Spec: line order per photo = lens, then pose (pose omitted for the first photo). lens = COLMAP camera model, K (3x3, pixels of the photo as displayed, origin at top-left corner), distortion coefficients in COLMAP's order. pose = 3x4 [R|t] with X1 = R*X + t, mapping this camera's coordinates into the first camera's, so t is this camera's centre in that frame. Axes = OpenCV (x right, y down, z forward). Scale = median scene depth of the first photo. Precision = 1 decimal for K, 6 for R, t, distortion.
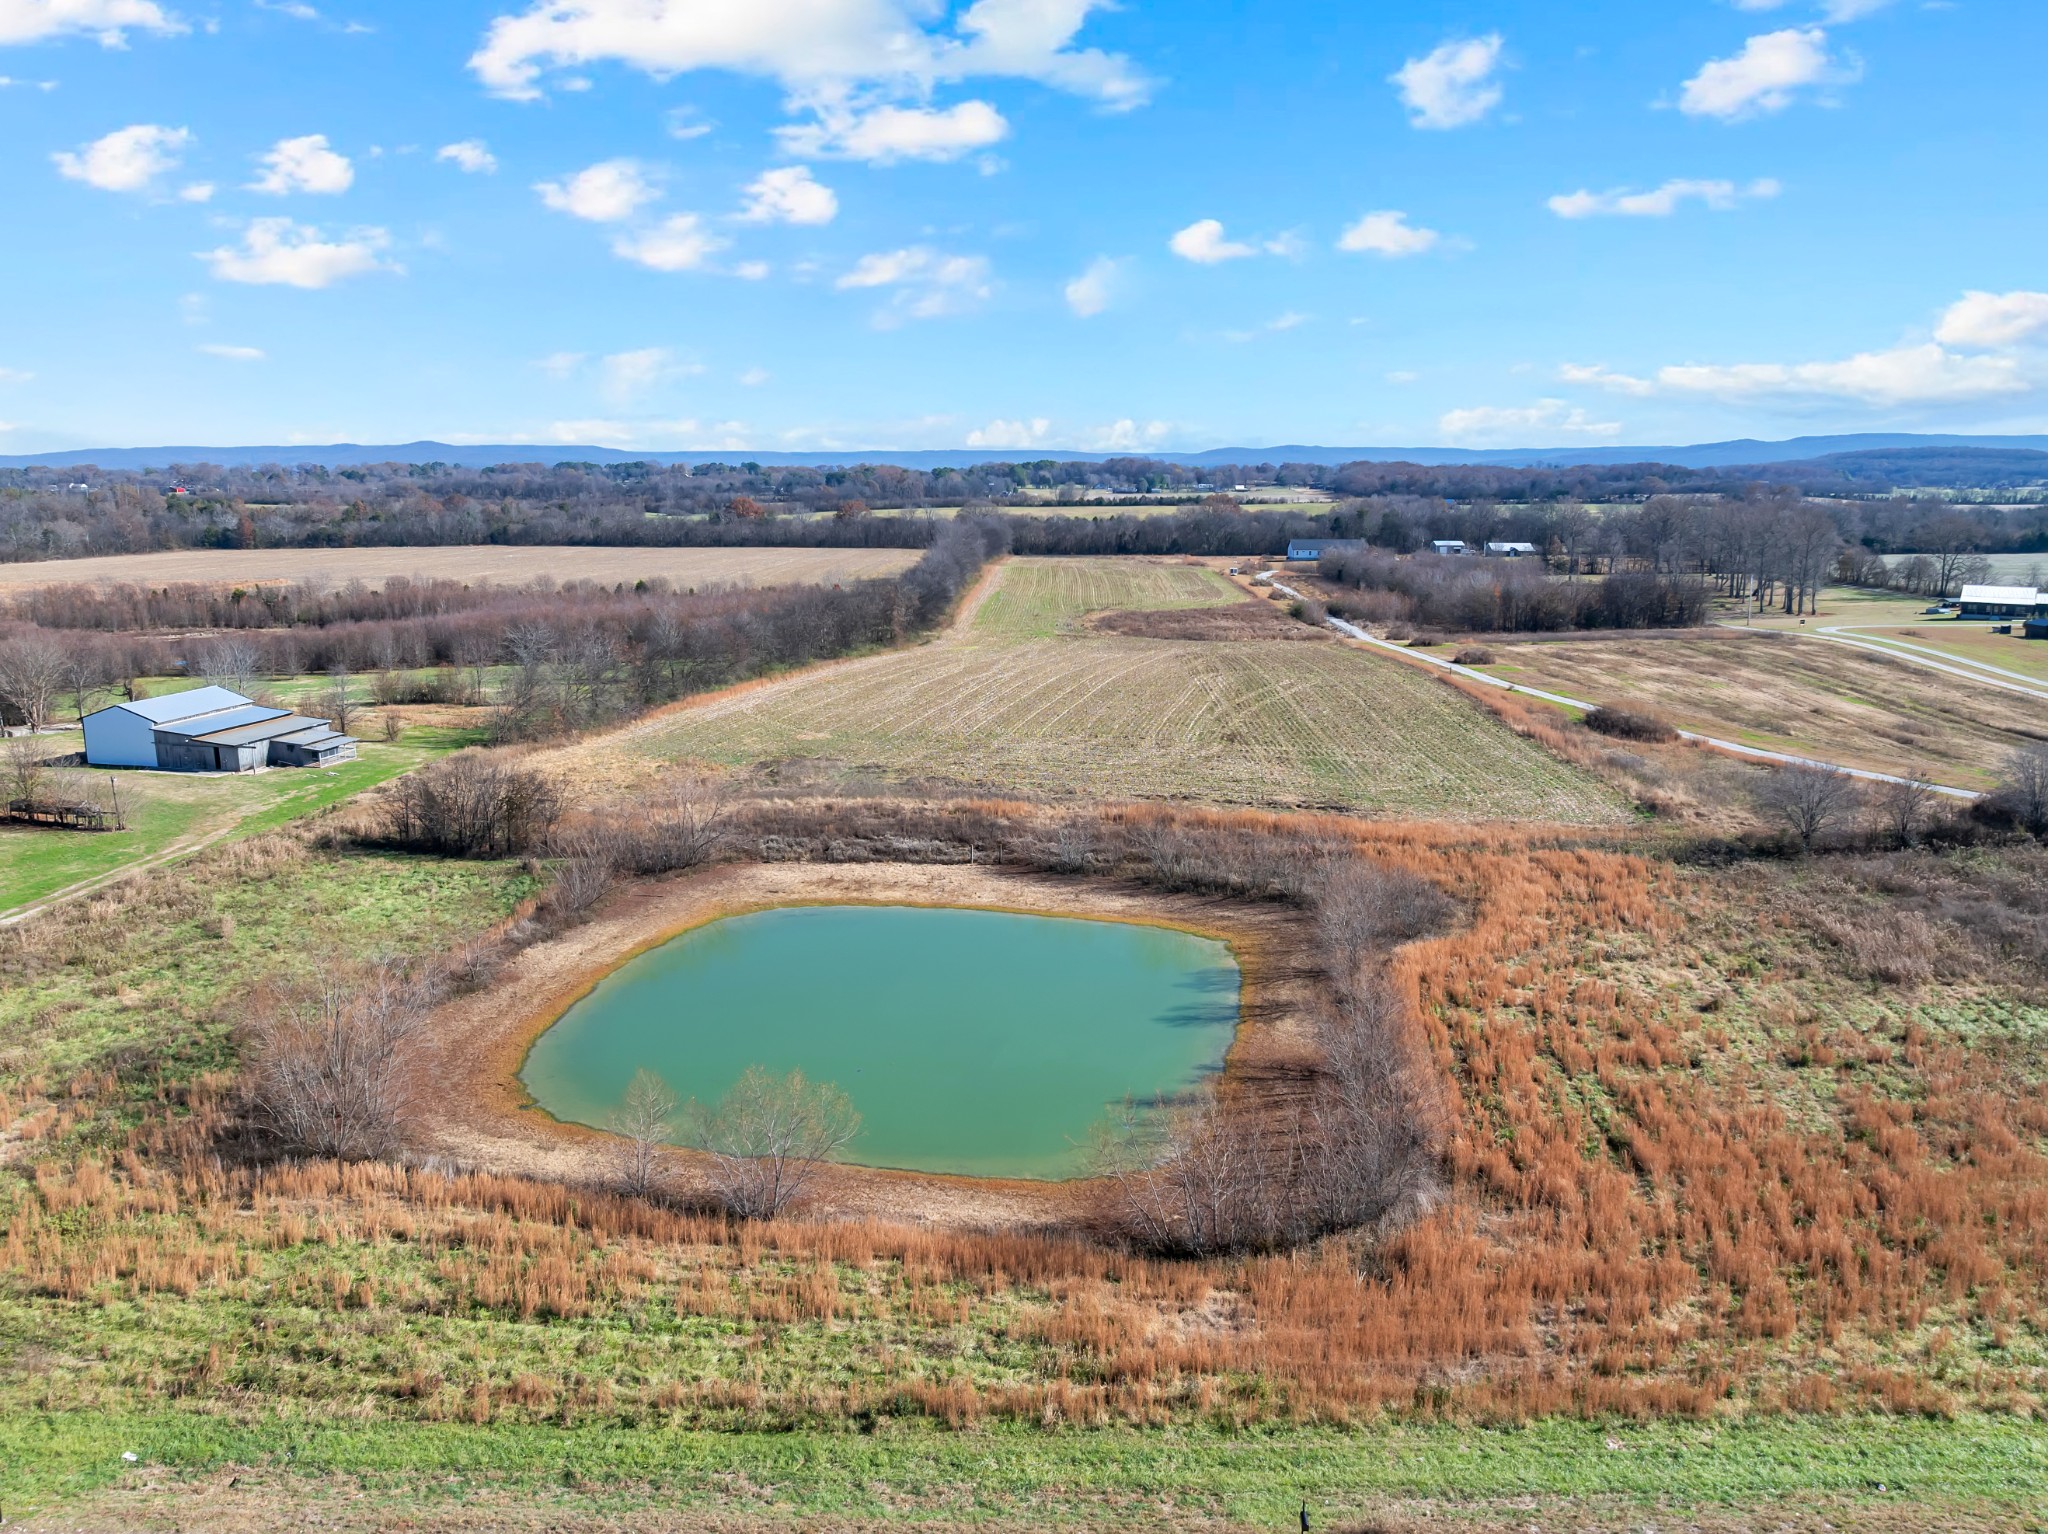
lens RADIAL K [[1435.6, 0, 1030.3], [0, 1435.6, 761.4], [0, 0, 1]] dist [-0.036895, -0.005393]
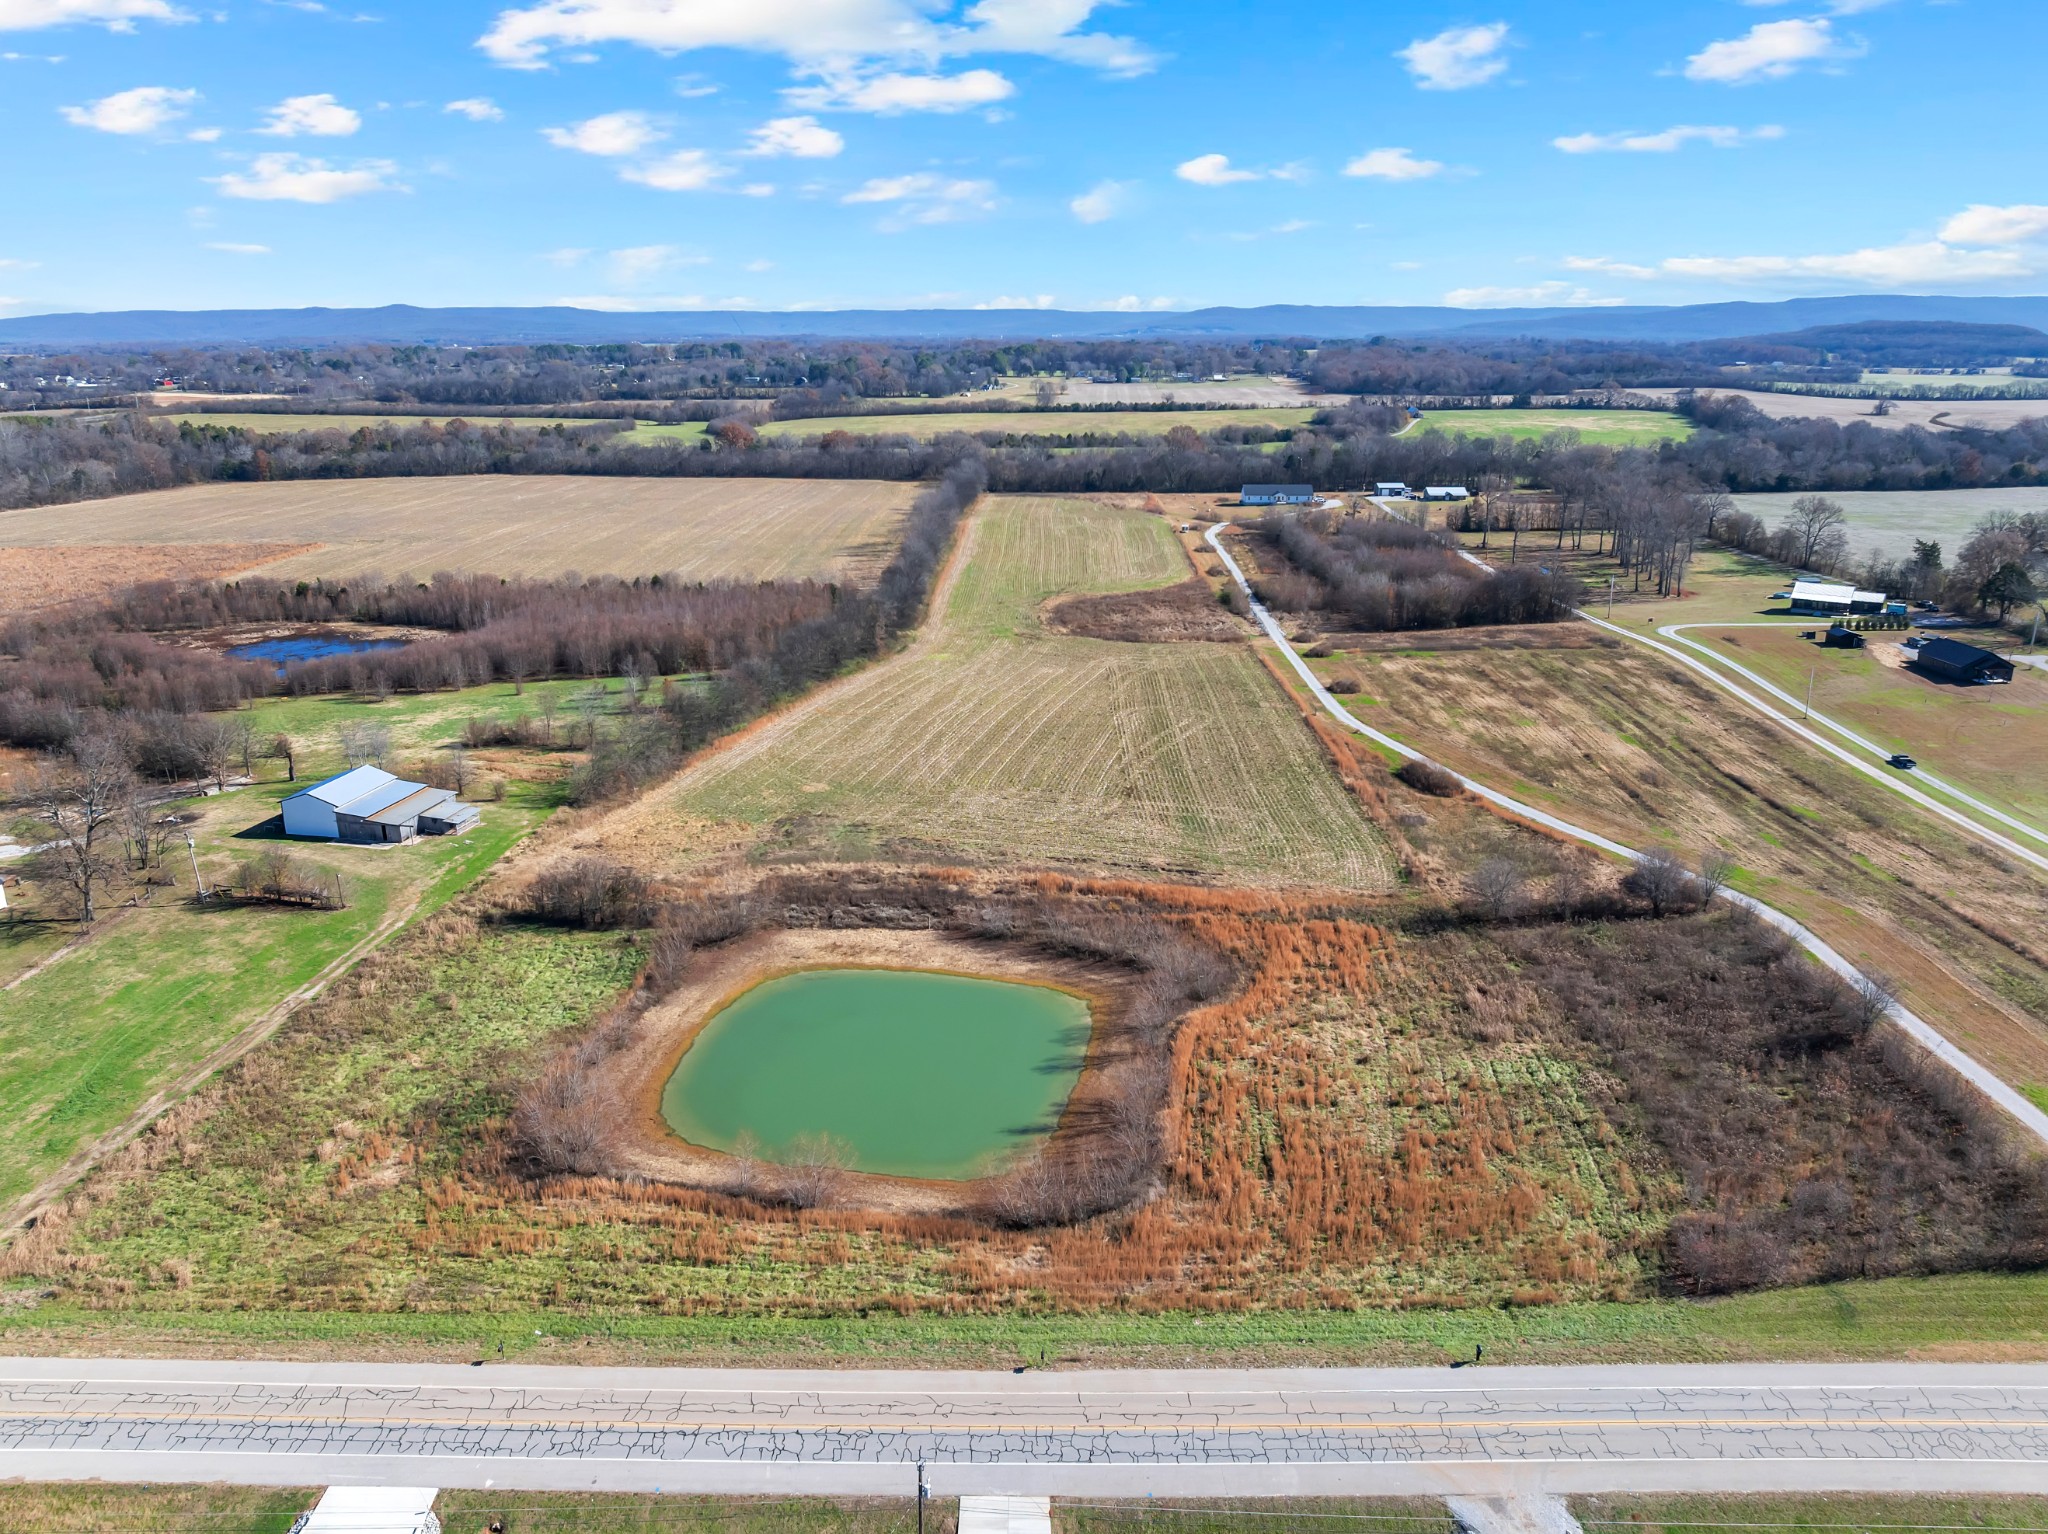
lens RADIAL K [[1435.6, 0, 1030.3], [0, 1435.6, 761.4], [0, 0, 1]] dist [-0.036895, -0.005393]
pose [[0.999953, -0.005080, 0.008241, 0.056445], [0.004271, 0.995424, 0.095458, -0.261738], [-0.008689, -0.095418, 0.995399, -0.492194]]
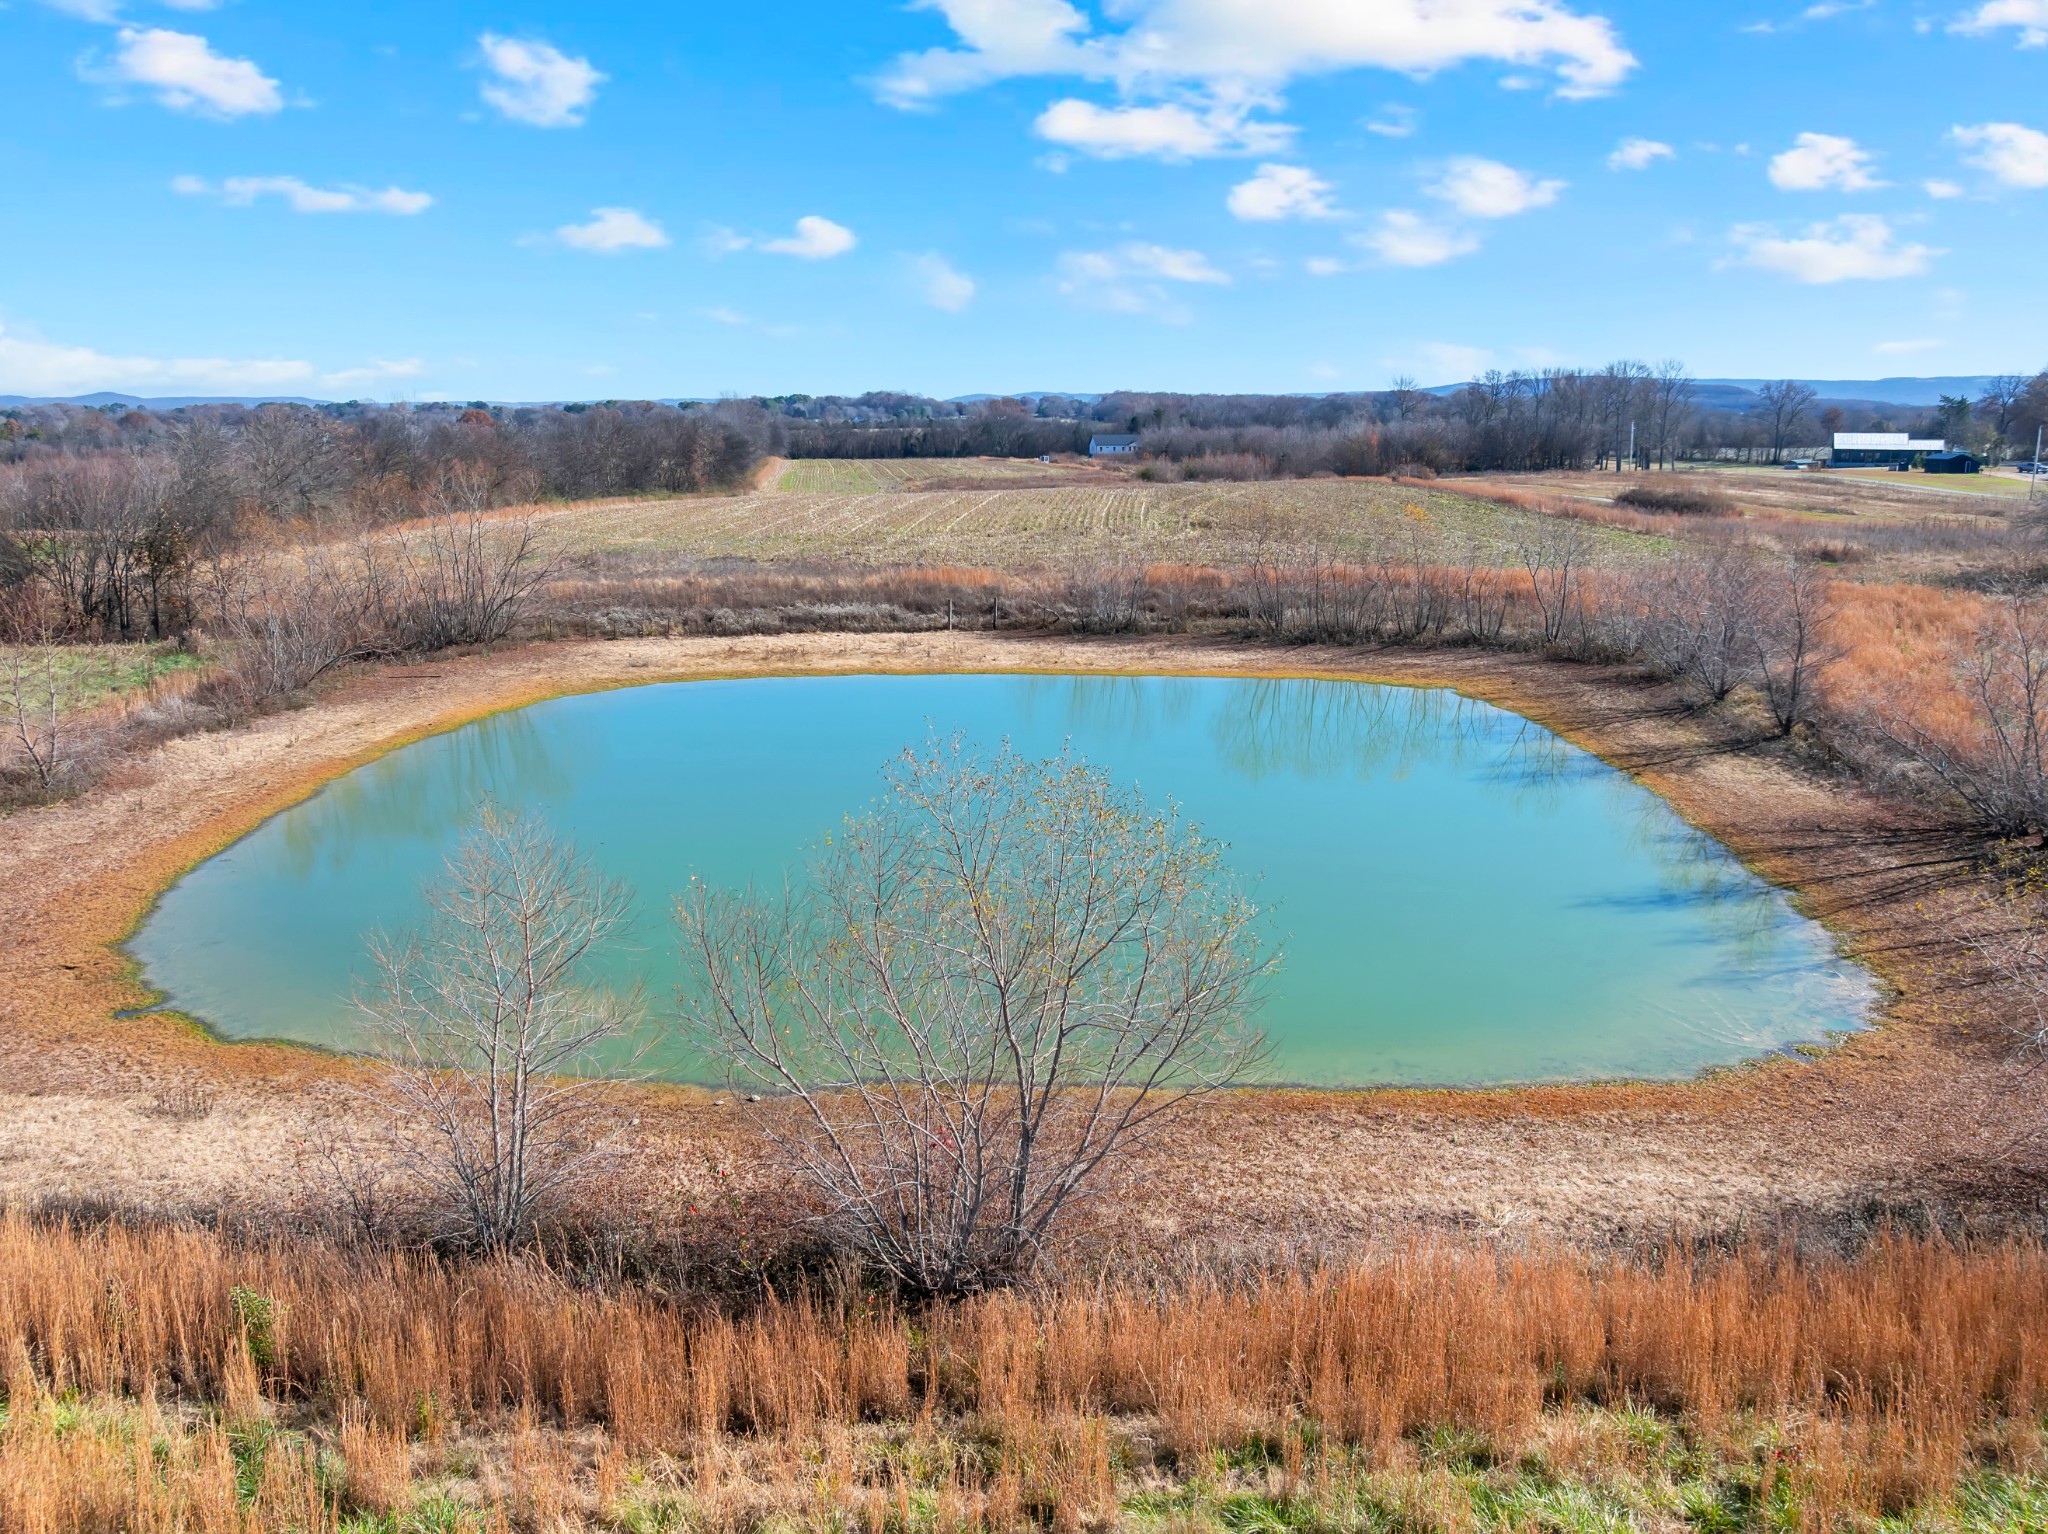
lens RADIAL K [[1436.9, 0, 1028.6], [0, 1436.9, 763.5], [0, 0, 1]] dist [-0.032284, -0.021326]
pose [[0.985257, -0.044385, 0.165220, -0.123294], [0.038707, 0.998549, 0.037431, 0.116681], [-0.166642, -0.030484, 0.985546, 0.406339]]
